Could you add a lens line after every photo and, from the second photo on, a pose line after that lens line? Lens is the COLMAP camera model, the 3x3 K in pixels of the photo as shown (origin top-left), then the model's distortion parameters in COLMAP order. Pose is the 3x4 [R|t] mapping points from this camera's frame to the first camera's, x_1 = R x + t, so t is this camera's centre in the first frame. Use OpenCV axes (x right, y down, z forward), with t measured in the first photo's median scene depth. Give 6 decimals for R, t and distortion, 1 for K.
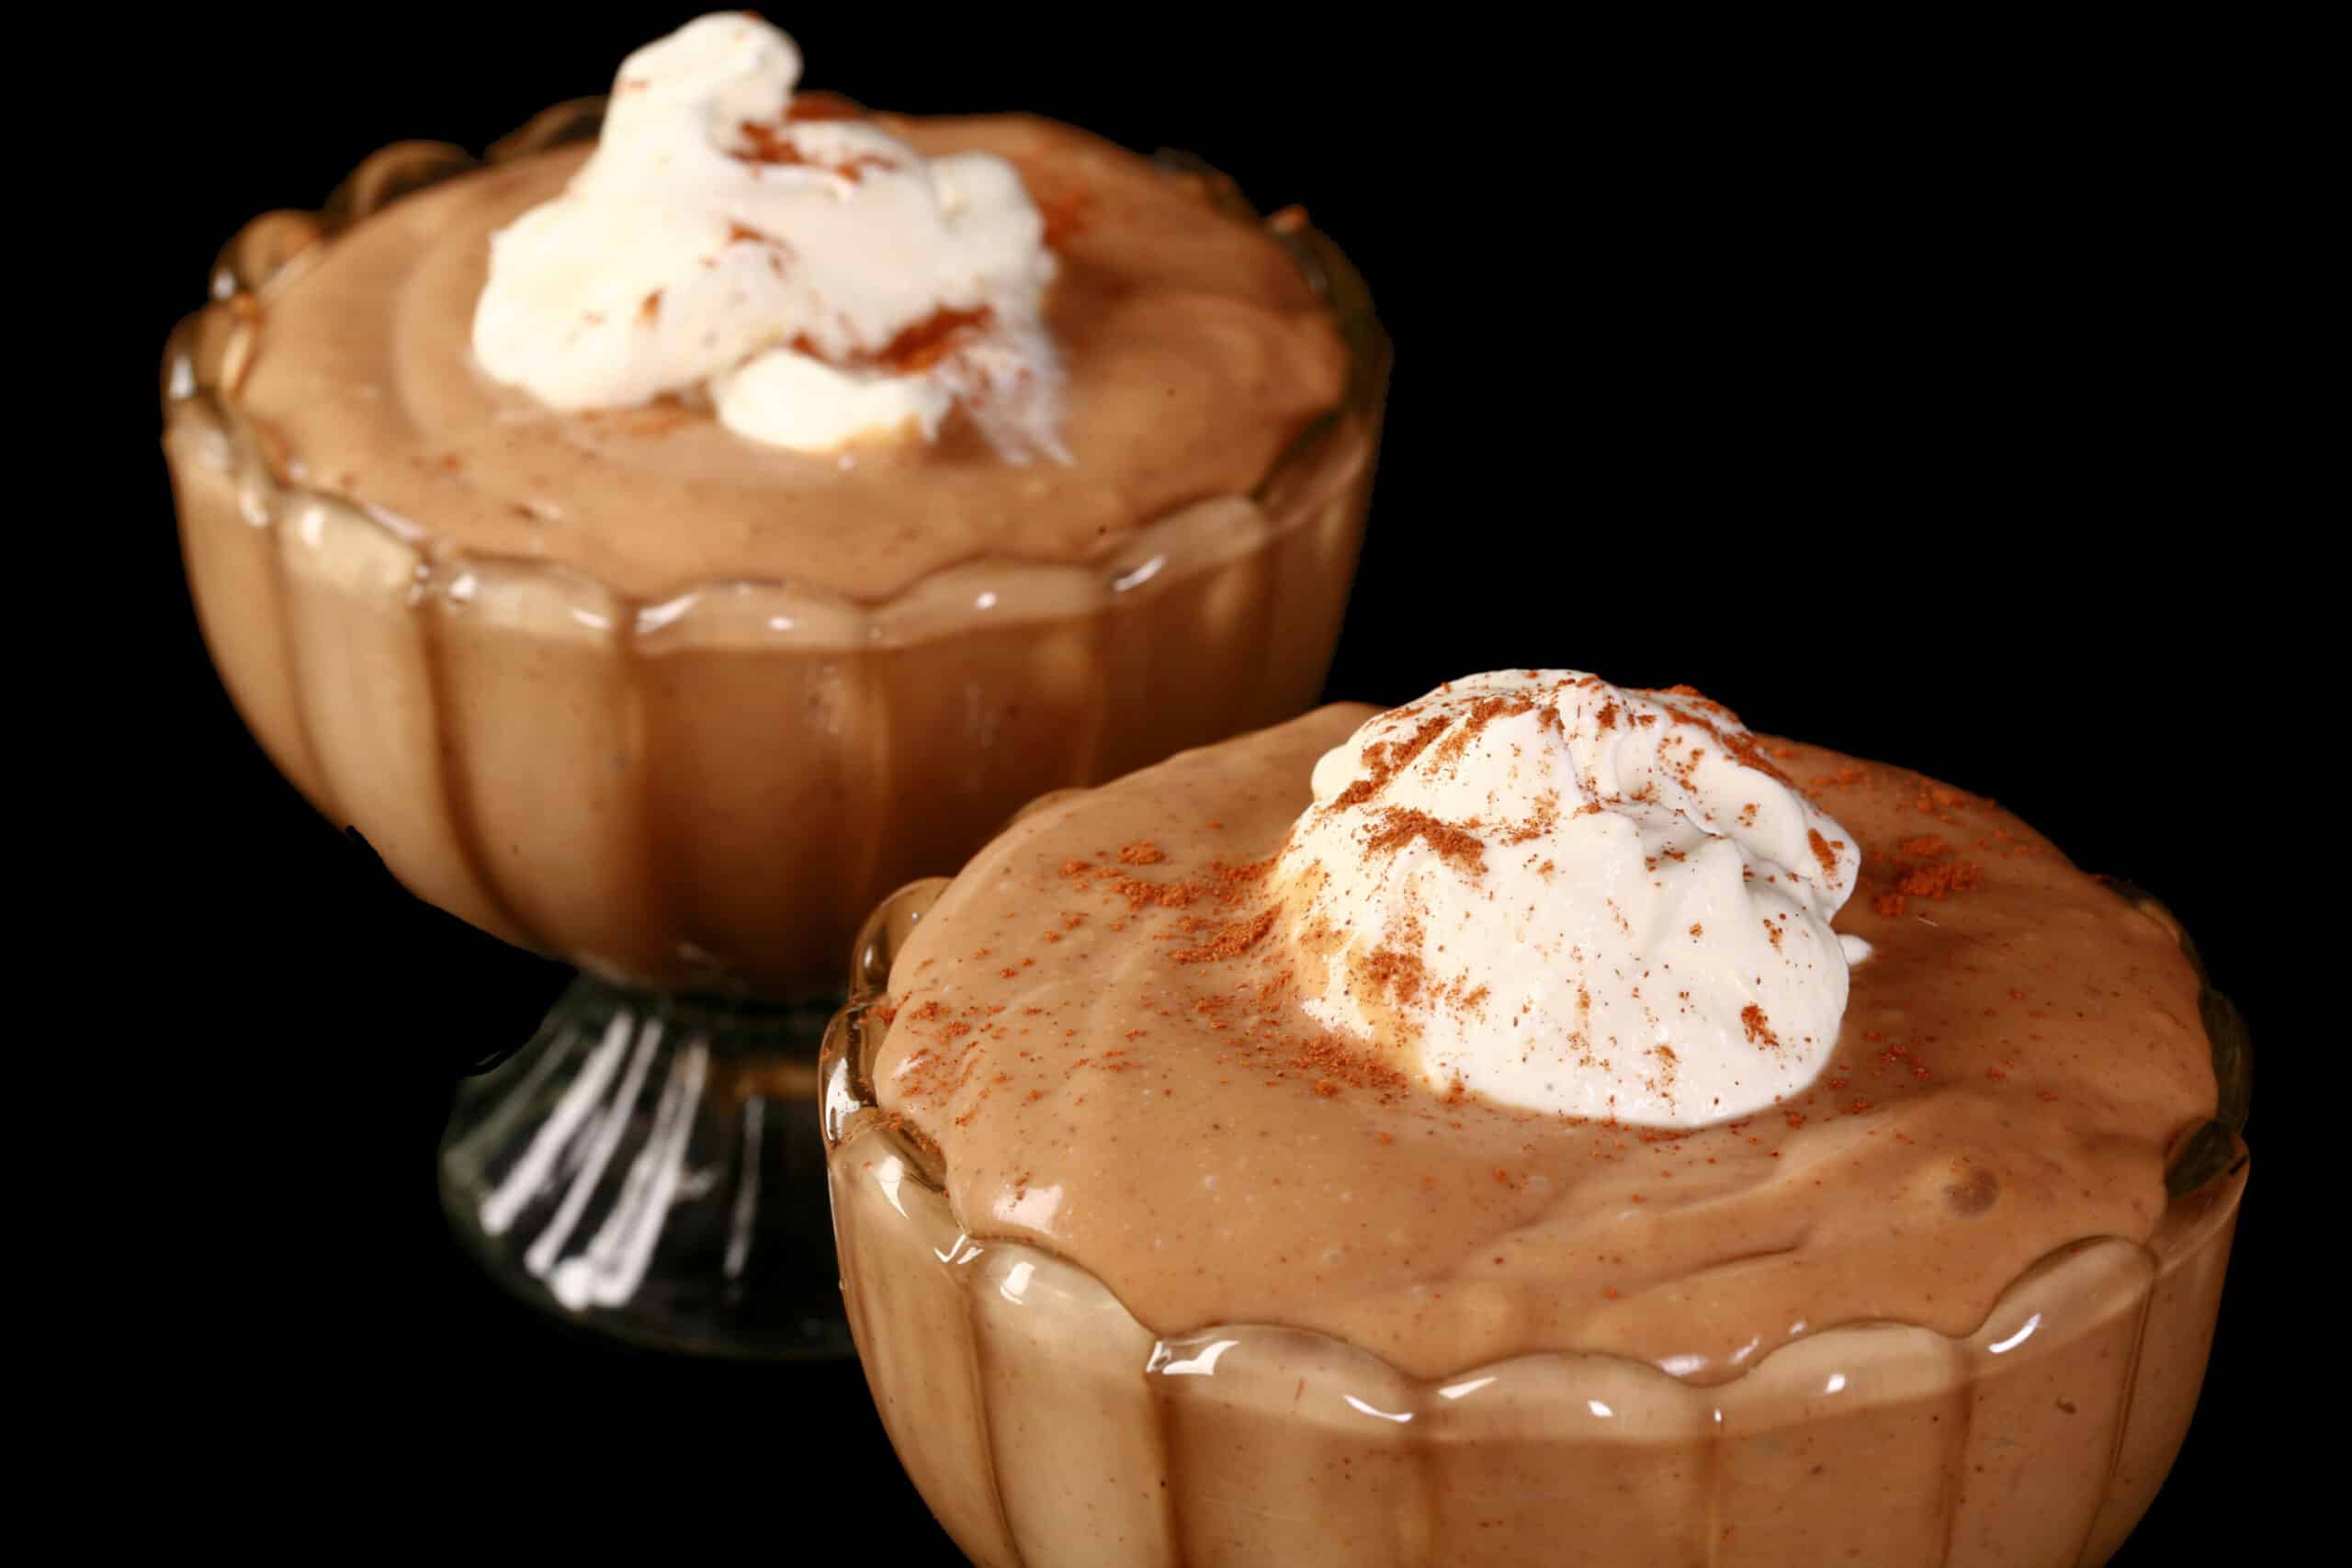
lens RADIAL K [[8974.3, 0, 1176.0], [0, 8974.3, 784.0], [0, 0, 1]] dist [0.551960, 0.014554]
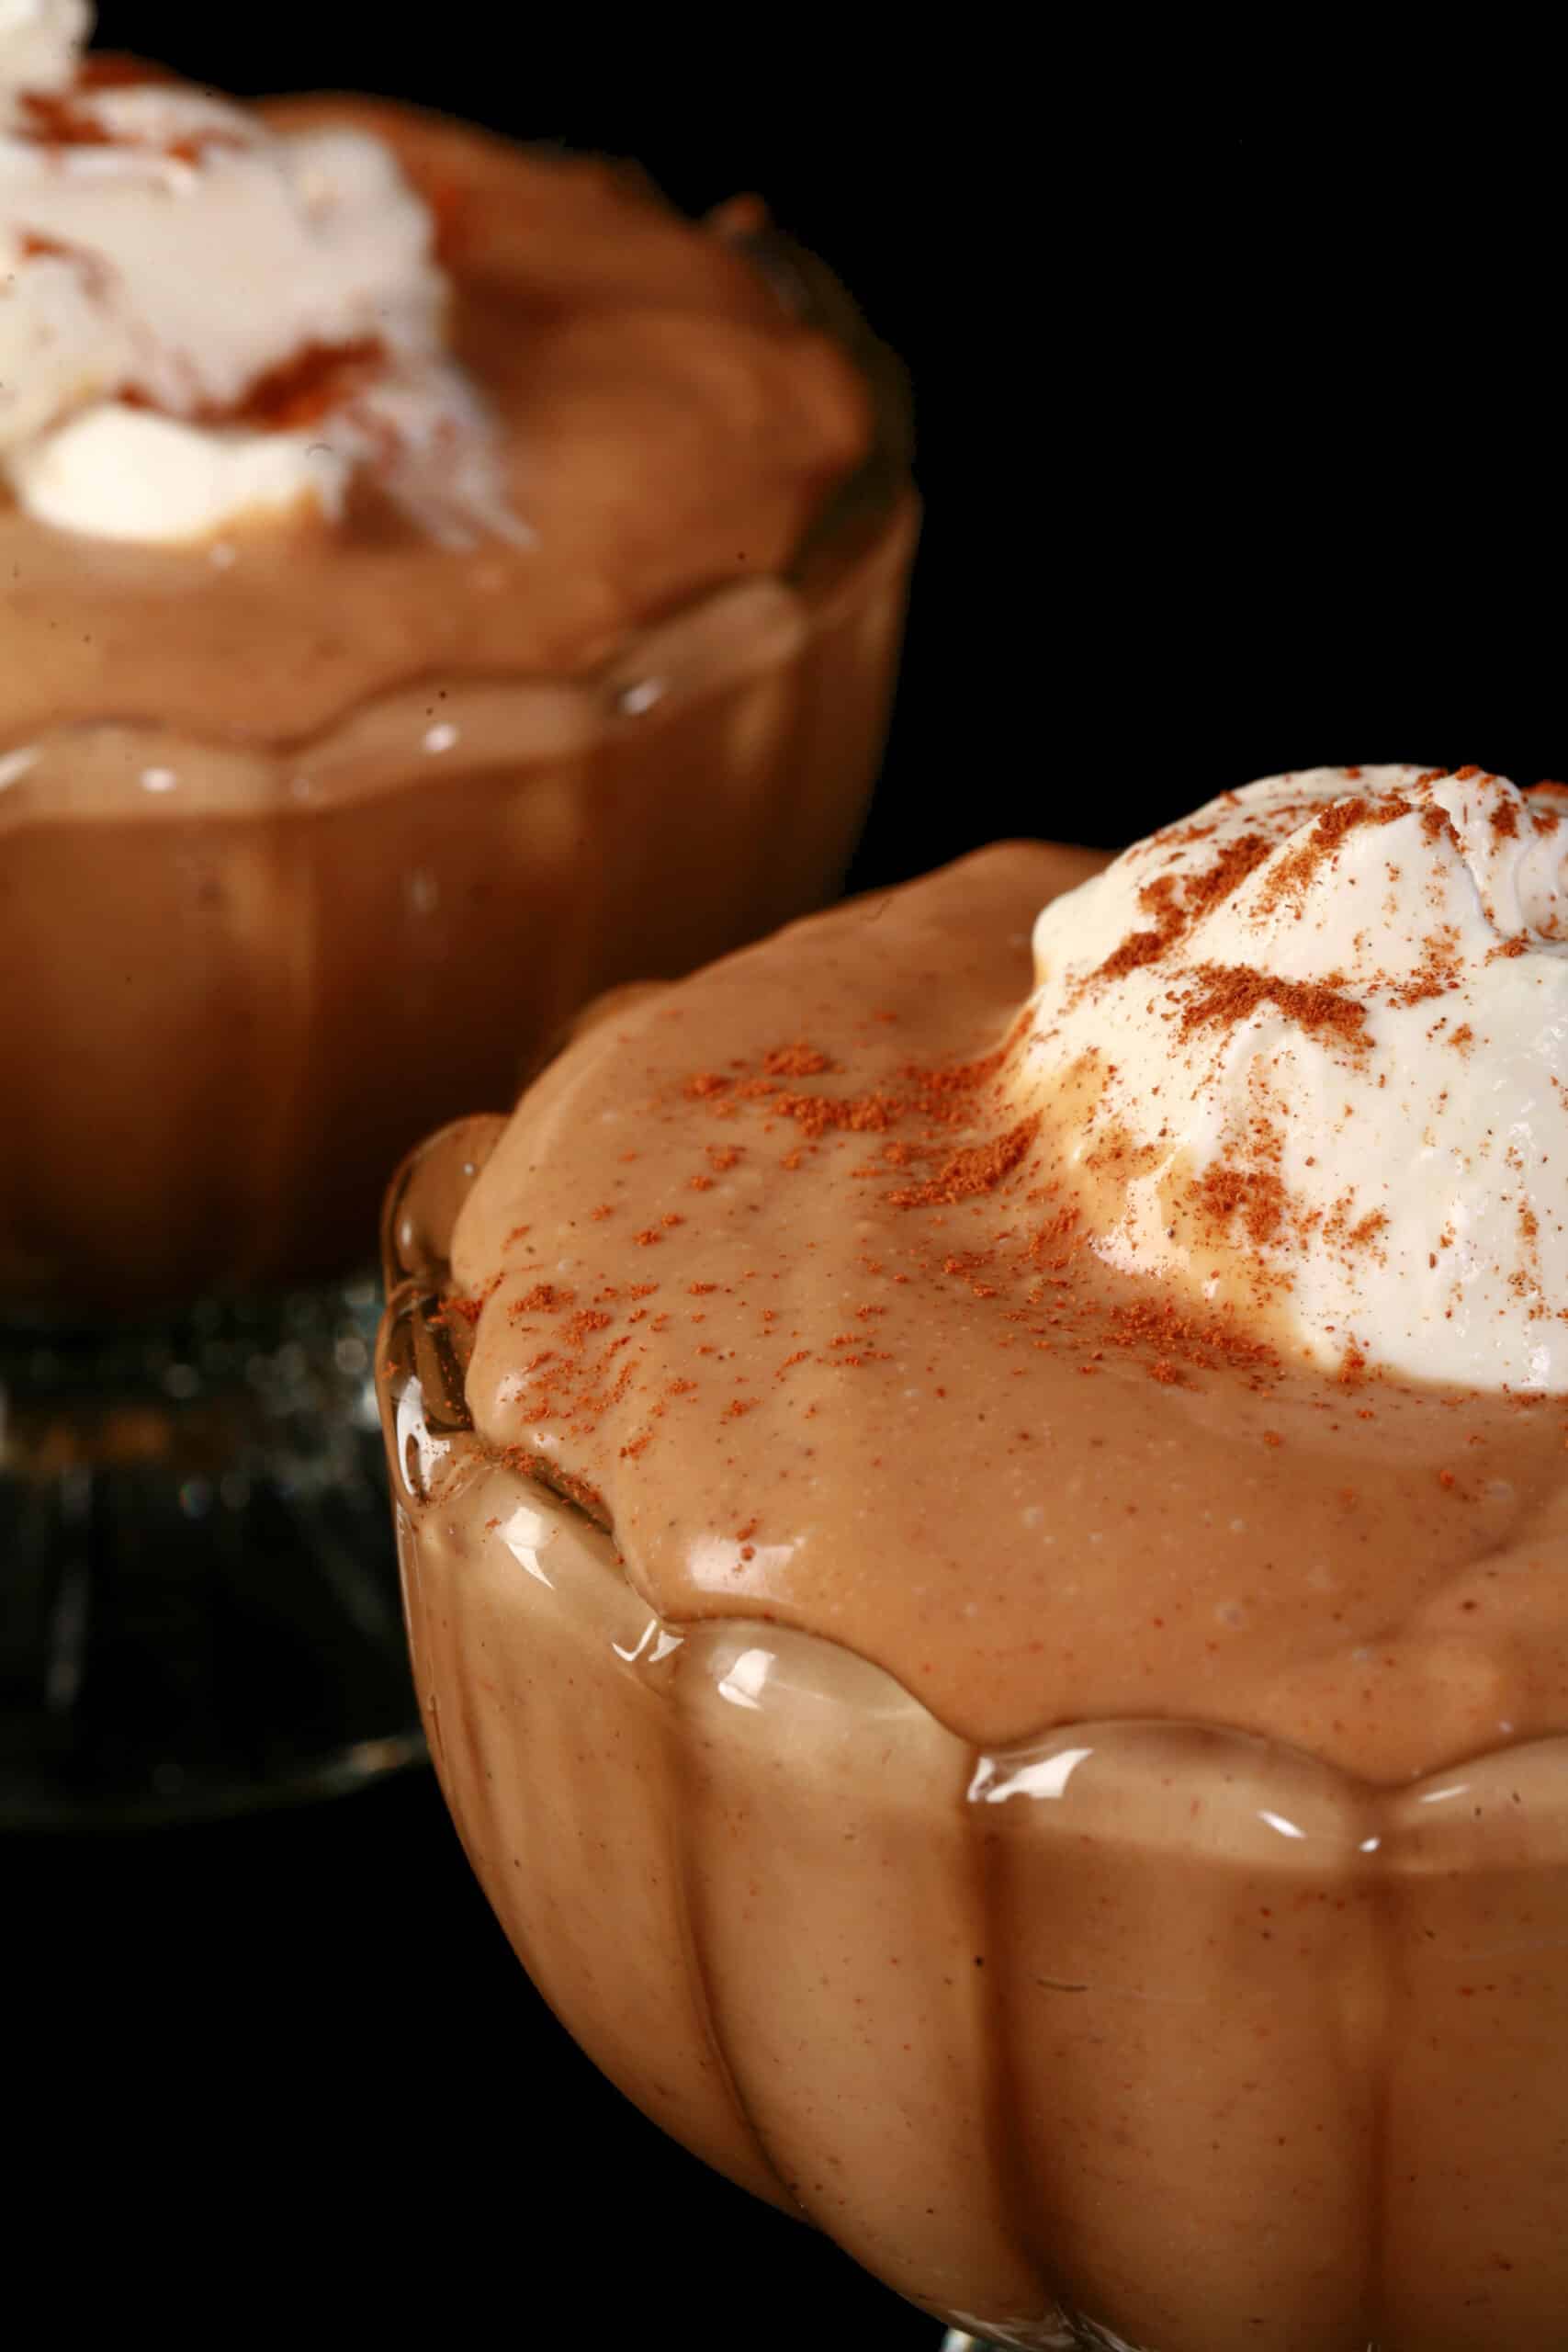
lens RADIAL K [[9973.2, 0, 1083.0], [0, 9973.2, 1003.1], [0, 0, 1]] dist [0.857299, -42.557208]
pose [[0.988156, -0.048982, 0.145422, -0.098126], [0.051603, 0.998565, -0.014303, 0.016138], [-0.144513, 0.021638, 0.989266, 0.243353]]
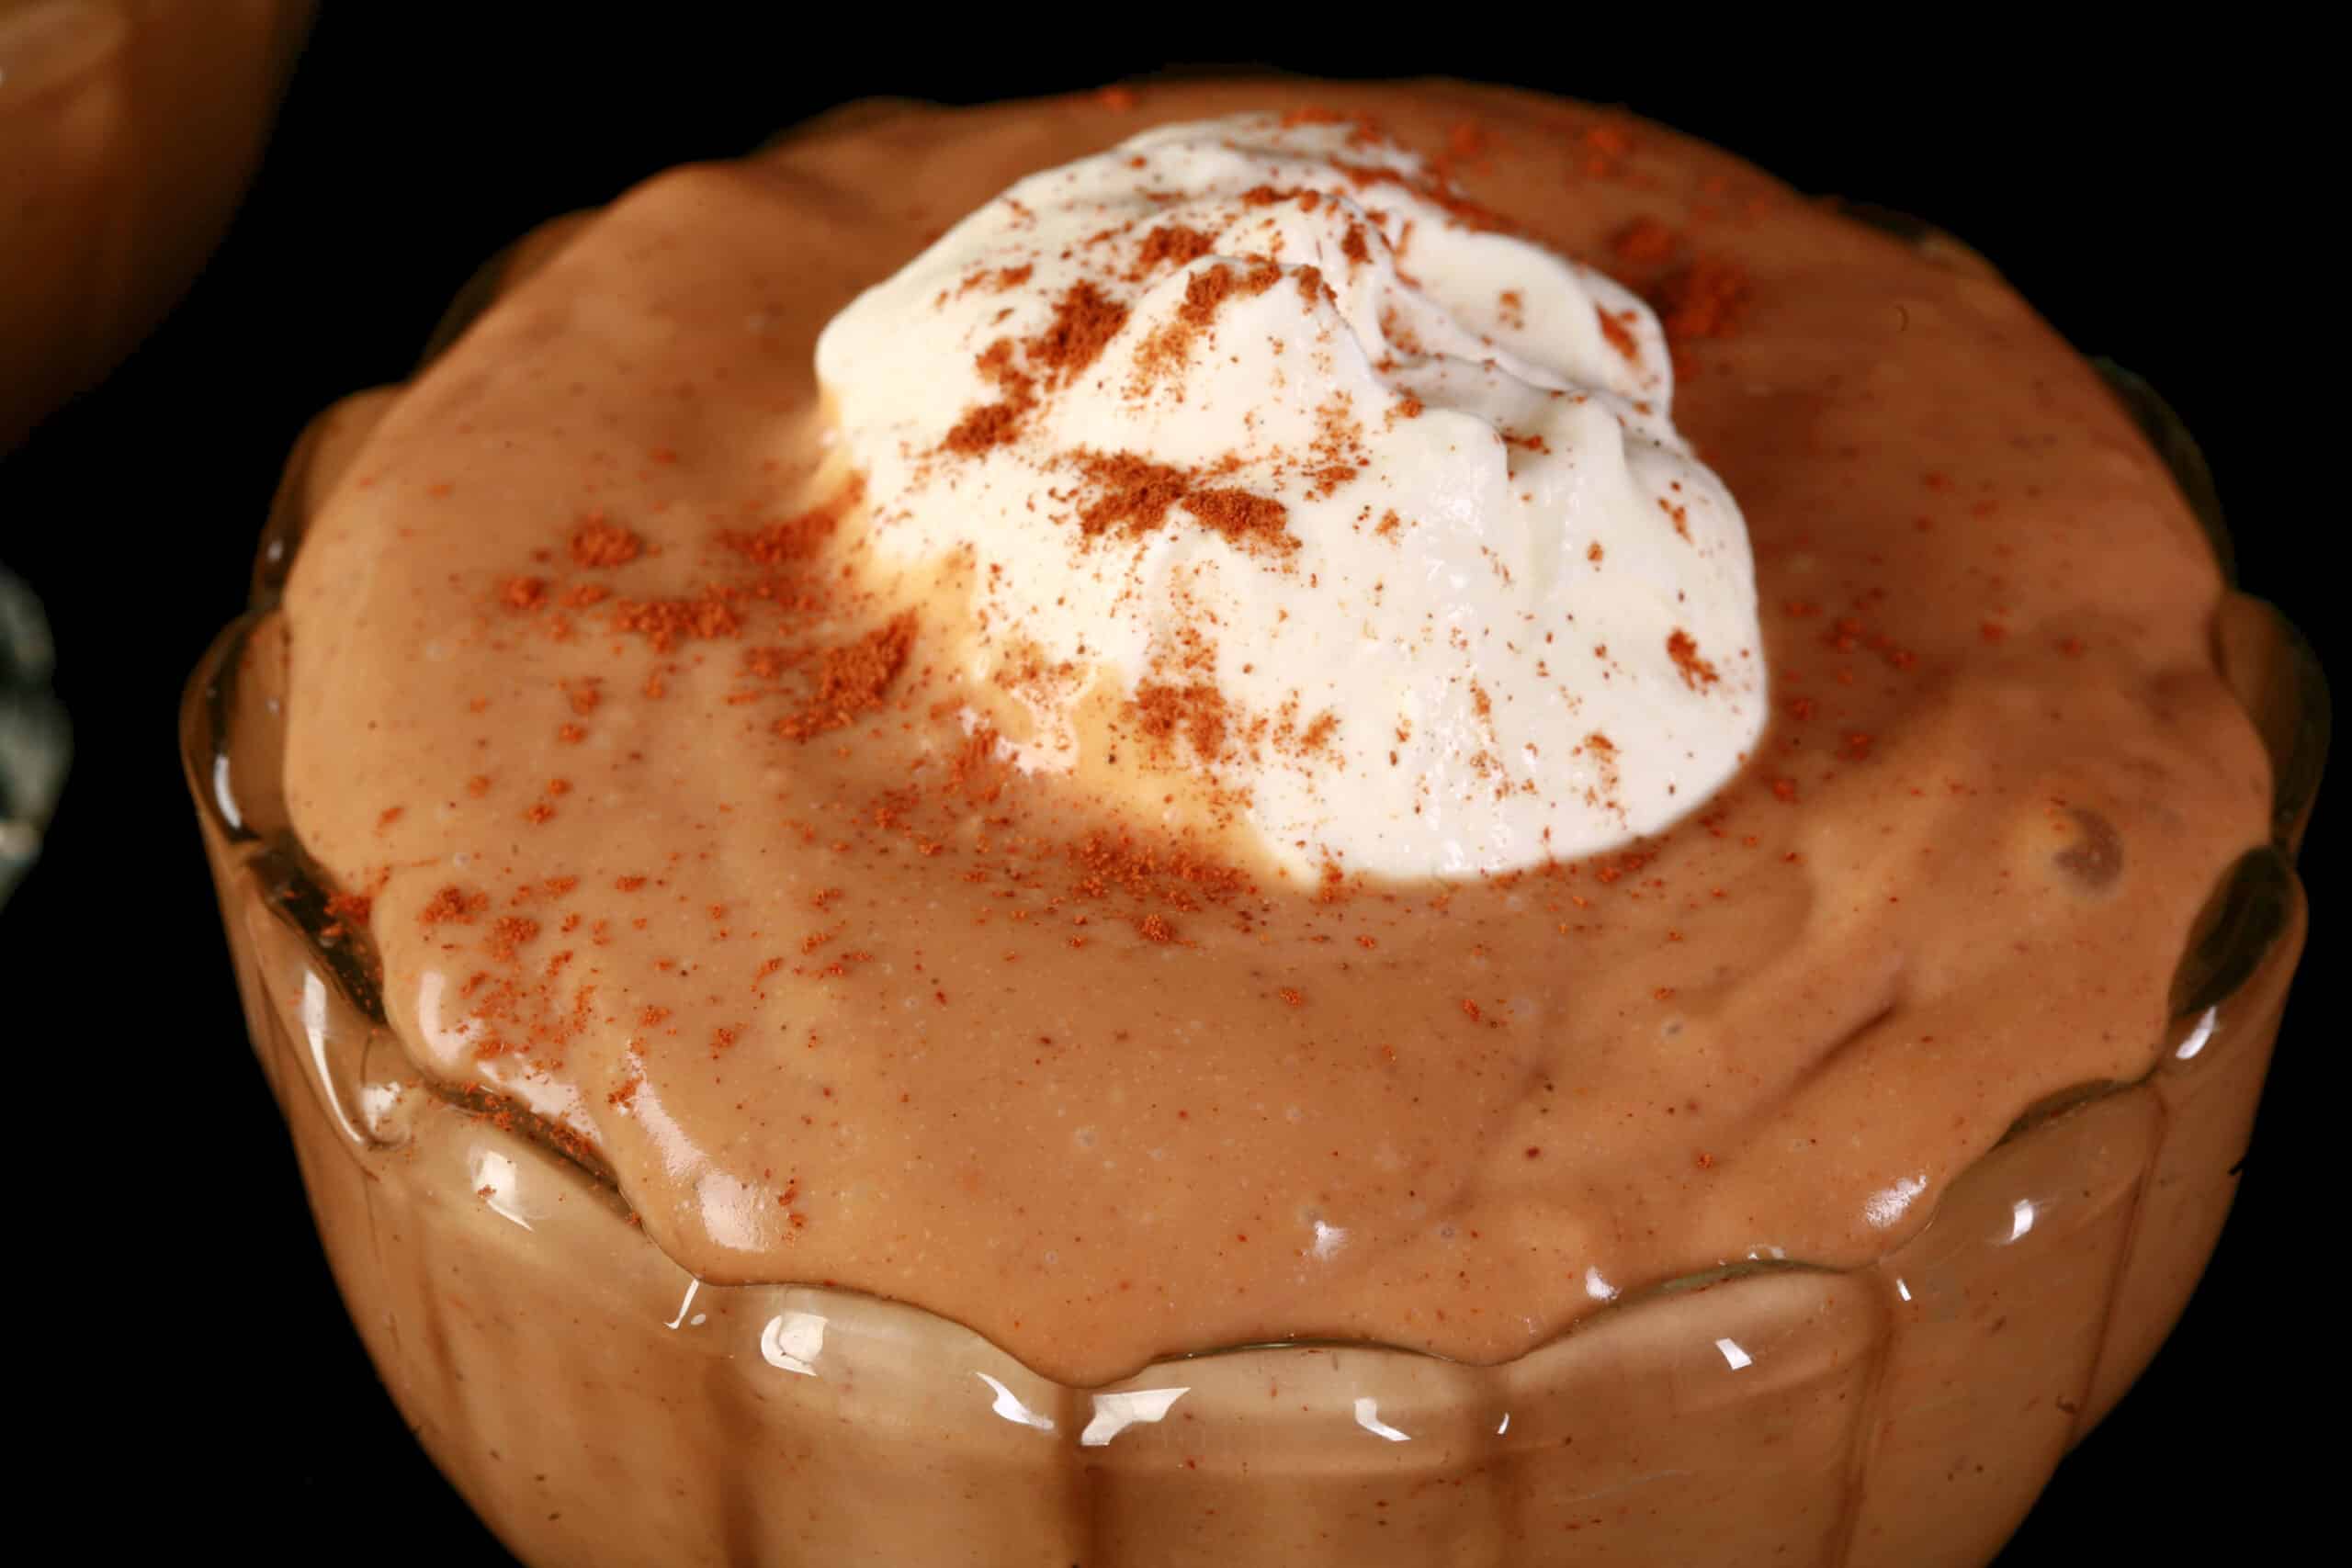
lens RADIAL K [[9973.2, 0, 1176.0], [0, 9973.2, 784.0], [0, 0, 1]] dist [0.857299, -42.557208]
pose [[0.918675, -0.251298, 0.304772, -0.202623], [0.173439, 0.949806, 0.260359, -0.166810], [-0.354902, -0.186326, 0.916148, 0.319728]]
